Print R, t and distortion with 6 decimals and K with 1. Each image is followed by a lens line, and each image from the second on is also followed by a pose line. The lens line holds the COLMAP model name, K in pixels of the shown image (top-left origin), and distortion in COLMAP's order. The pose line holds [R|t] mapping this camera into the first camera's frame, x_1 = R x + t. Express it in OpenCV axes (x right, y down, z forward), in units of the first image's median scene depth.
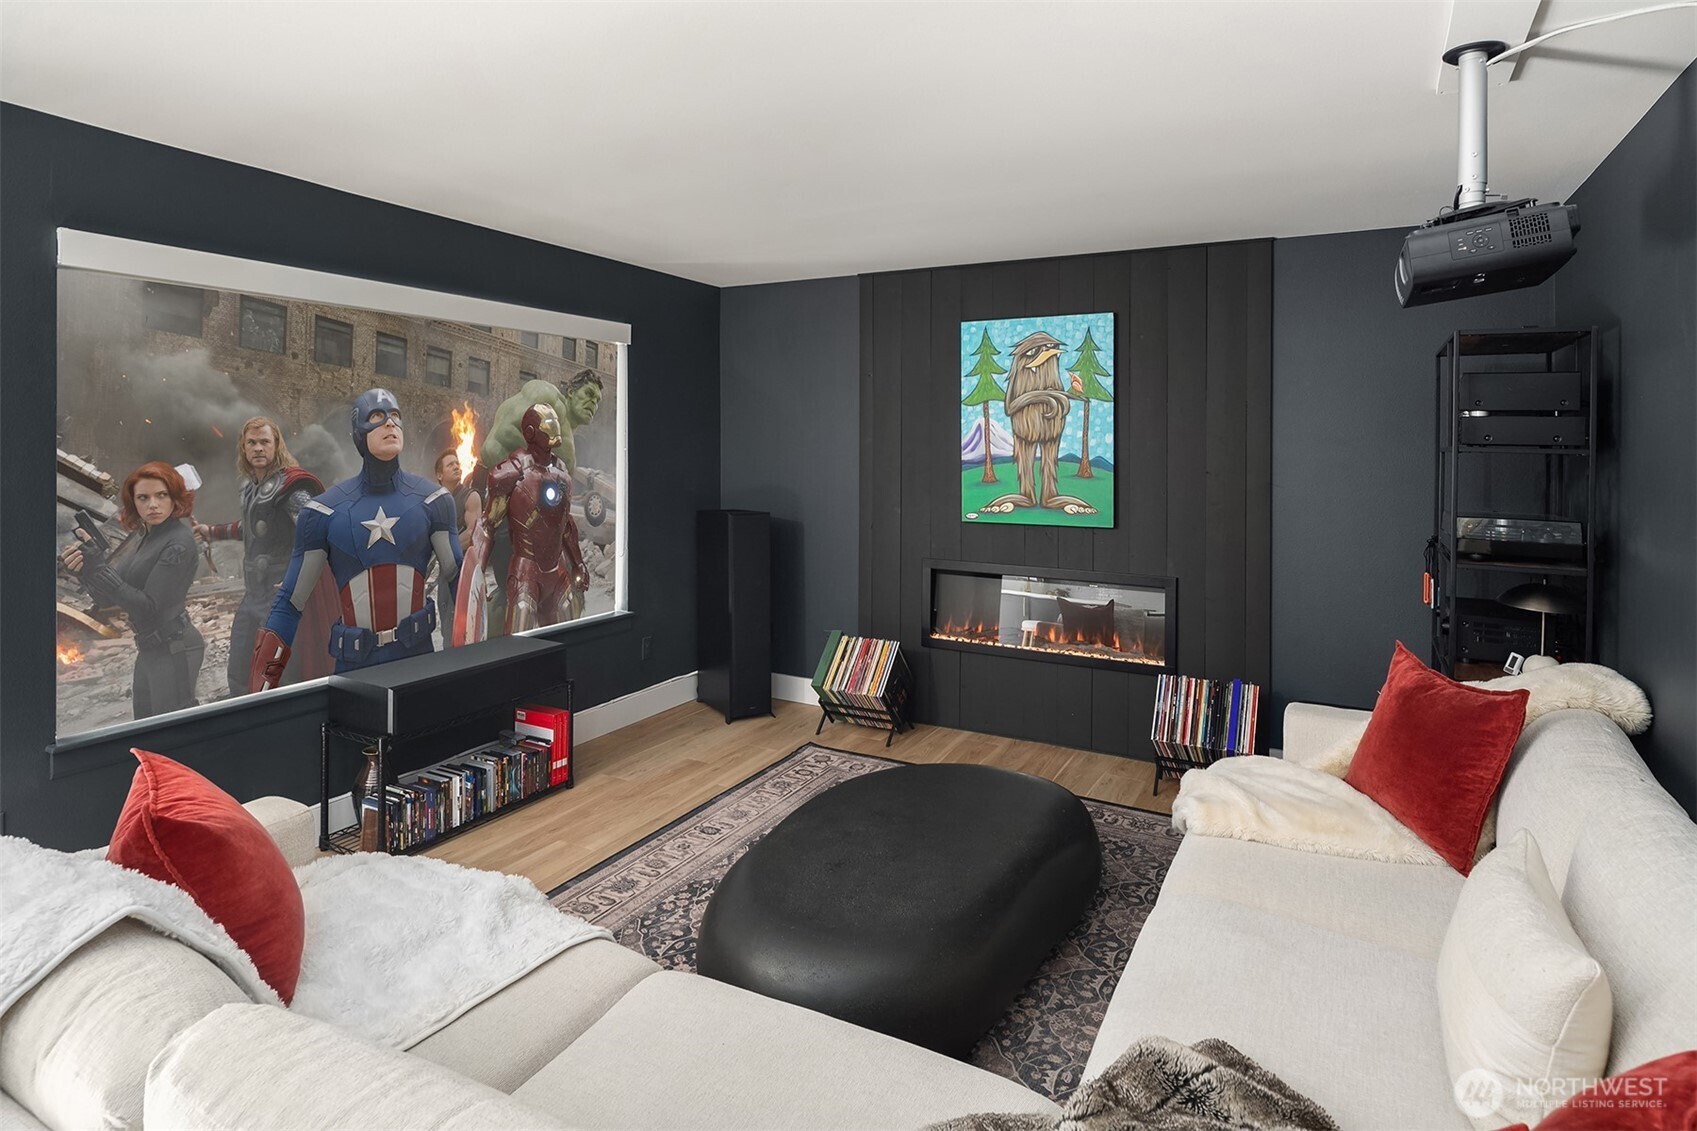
lens RADIAL K [[928.5, 0, 829.2], [0, 928.5, 427.8], [0, 0, 1]] dist [0.000578, 0.000132]
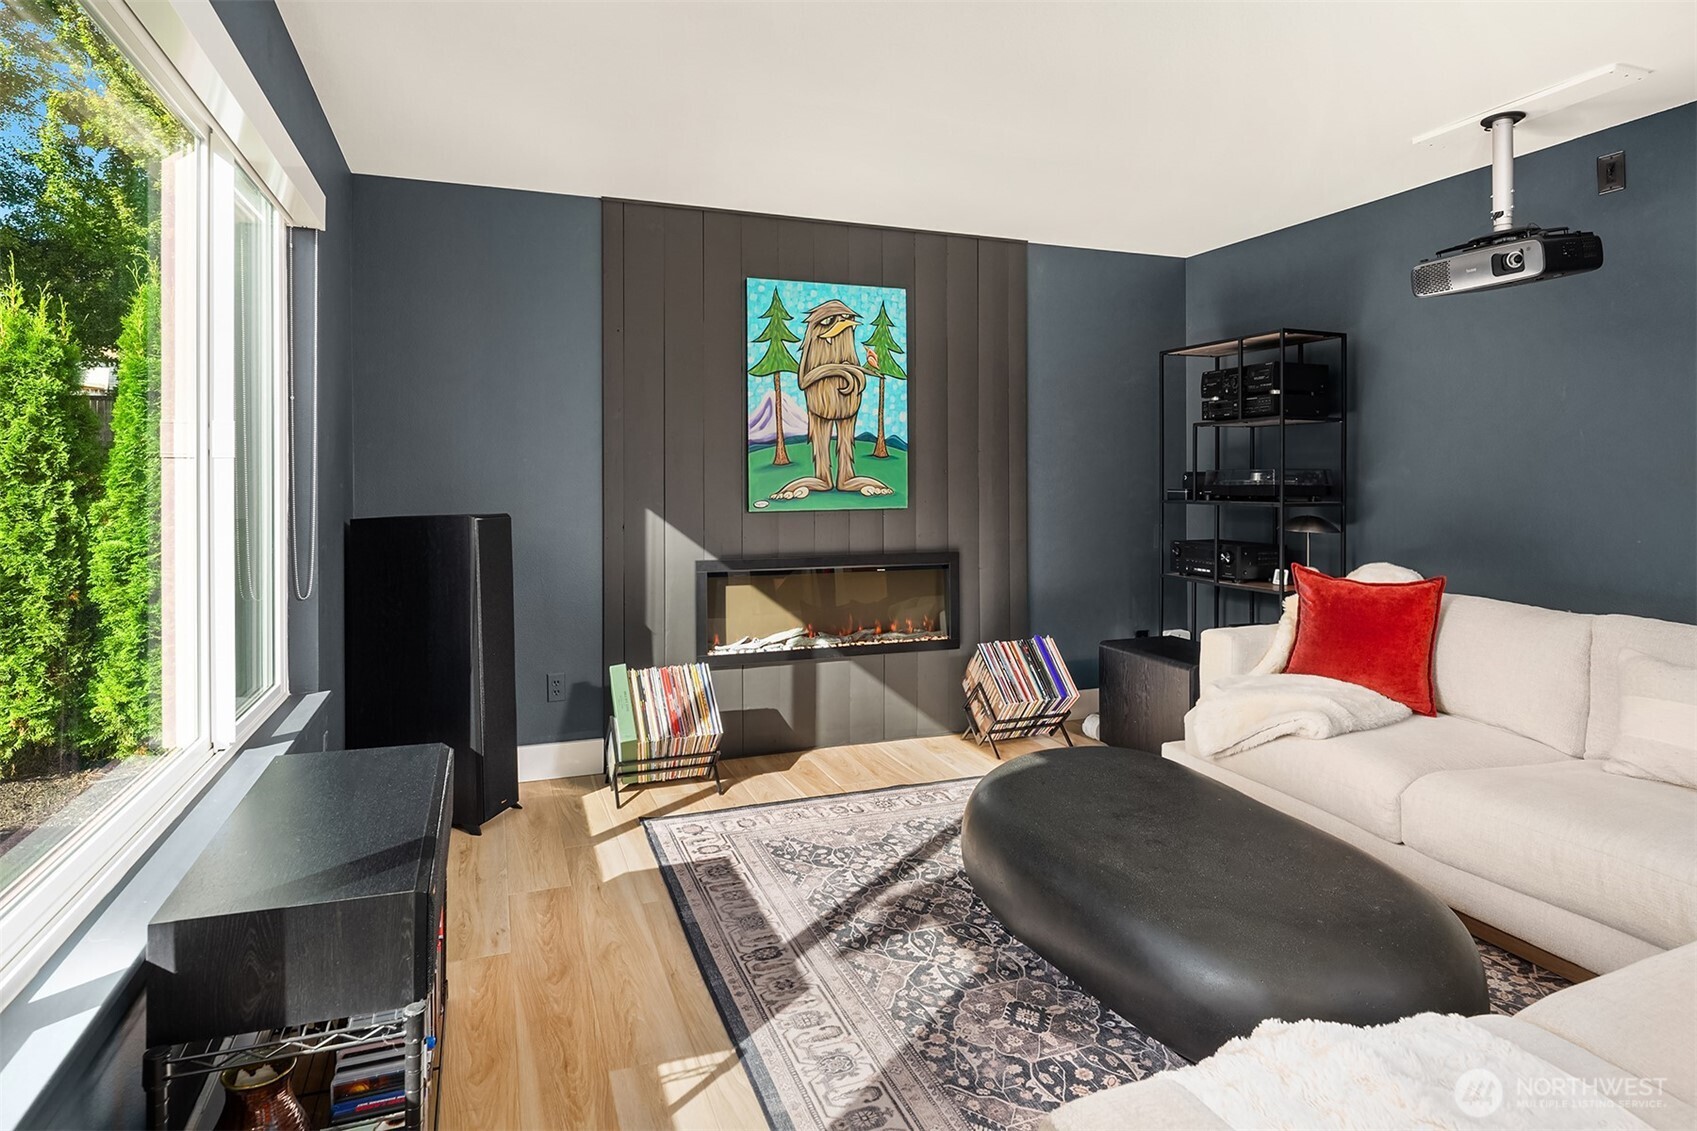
lens RADIAL K [[935.0, 0, 857.9], [0, 935.0, 454.9], [0, 0, 1]] dist [-0.004296, -0.000580]
pose [[0.641260, 0.004719, 0.767309, -0.473066], [-0.004719, 0.999986, -0.002206, 0.052553], [-0.767309, -0.002206, 0.641273, 0.391633]]
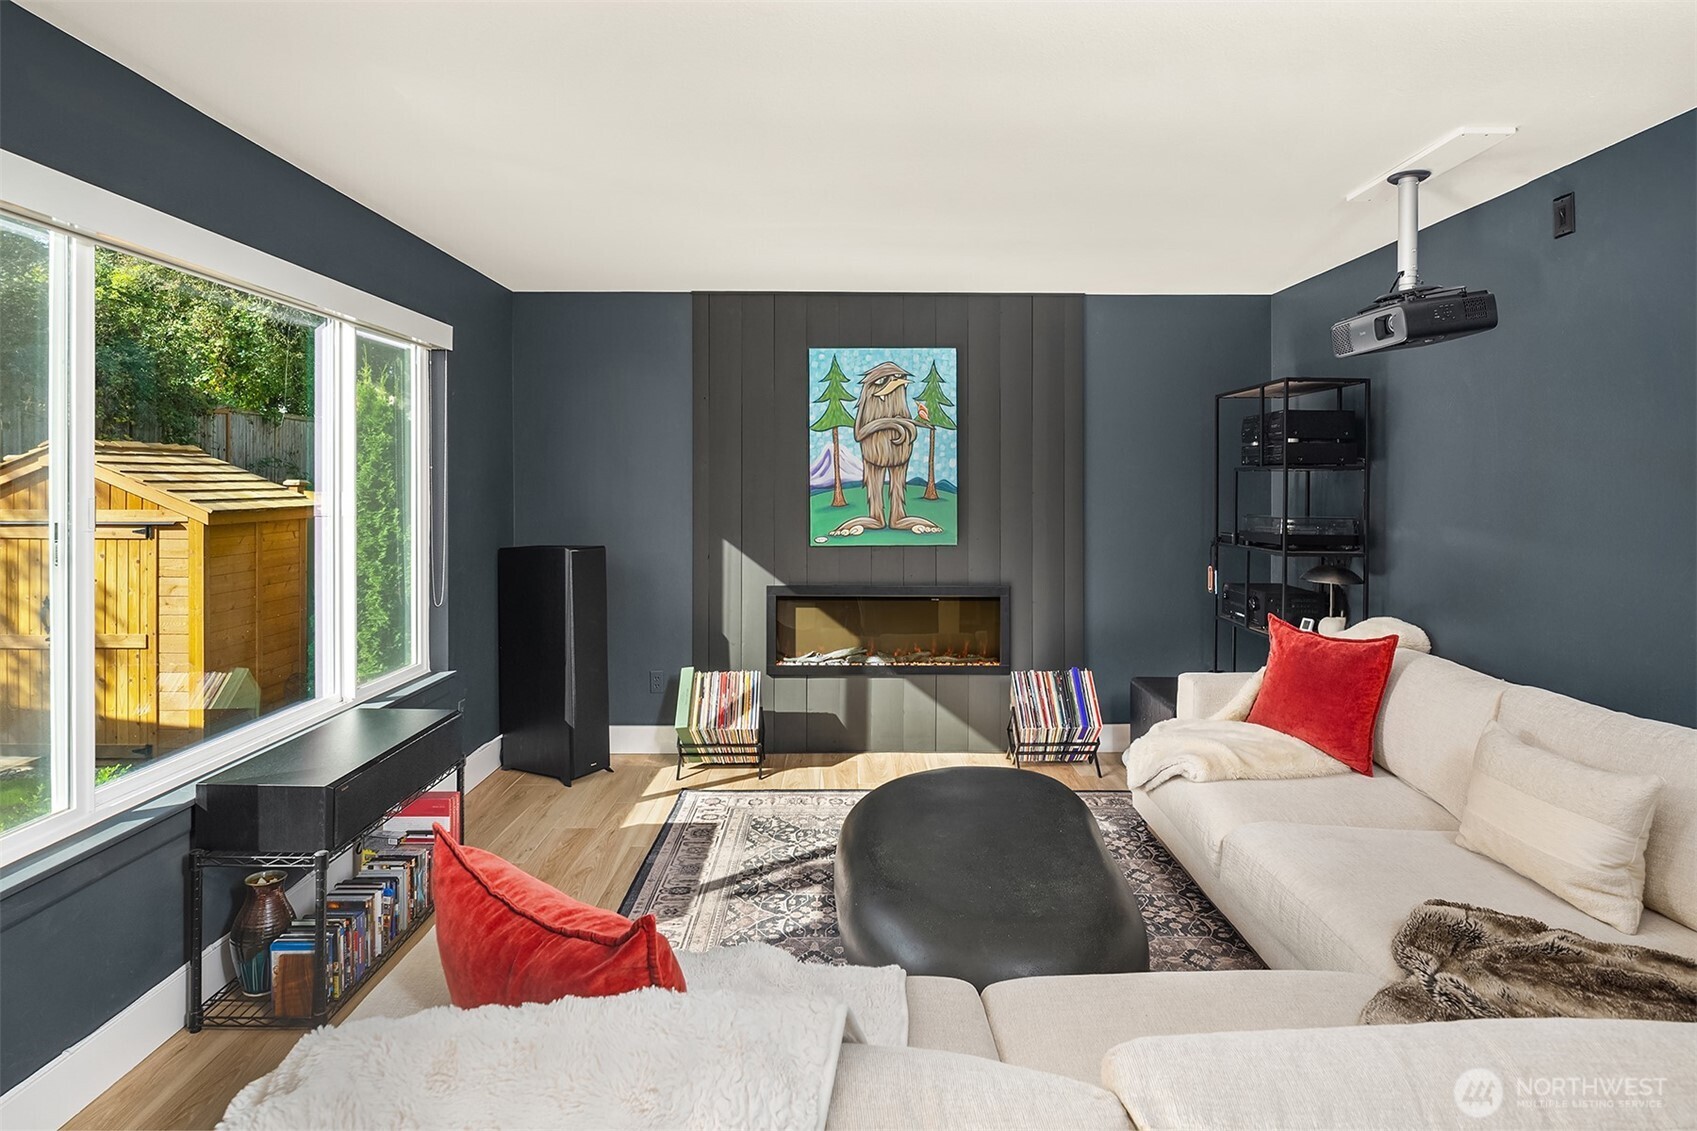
lens RADIAL K [[948.4, 0, 869.0], [0, 948.4, 465.6], [0, 0, 1]] dist [-0.001178, -0.001309]
pose [[0.865583, 0.000924, 0.500764, -0.333151], [-0.001337, 0.999999, 0.000467, 0.013575], [-0.500763, -0.001074, 0.865584, 0.080872]]
